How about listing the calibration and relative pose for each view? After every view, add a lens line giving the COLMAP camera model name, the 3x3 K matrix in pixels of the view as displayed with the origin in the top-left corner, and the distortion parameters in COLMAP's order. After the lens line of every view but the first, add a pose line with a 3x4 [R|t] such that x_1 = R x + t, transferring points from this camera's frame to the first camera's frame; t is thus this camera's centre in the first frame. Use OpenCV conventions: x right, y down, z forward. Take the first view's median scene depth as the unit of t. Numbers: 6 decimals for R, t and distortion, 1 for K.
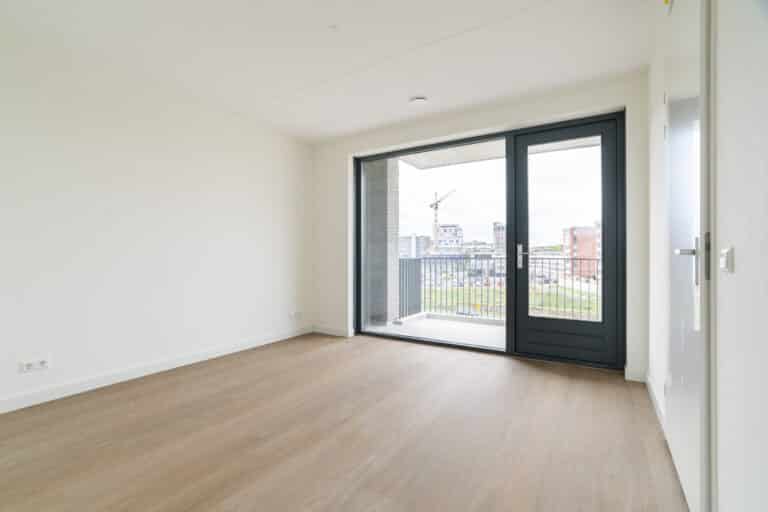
lens RADIAL K [[361.7, 0, 380.0], [0, 361.7, 254.1], [0, 0, 1]] dist [0.028560, 0.000491]
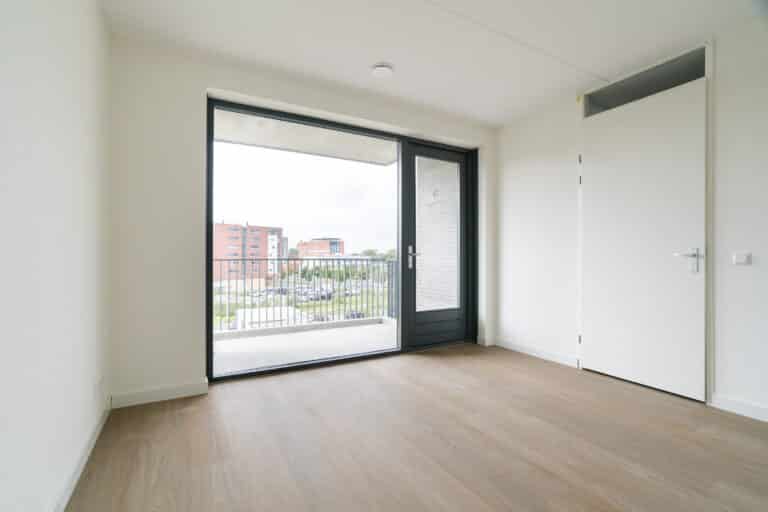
lens RADIAL K [[361.7, 0, 378.7], [0, 361.7, 259.6], [0, 0, 1]] dist [0.028560, 0.000491]
pose [[0.451946, -0.008419, 0.892005, -0.610112], [-0.001716, 0.999945, 0.010308, 0.002065], [-0.892043, -0.006190, 0.451907, 0.609832]]
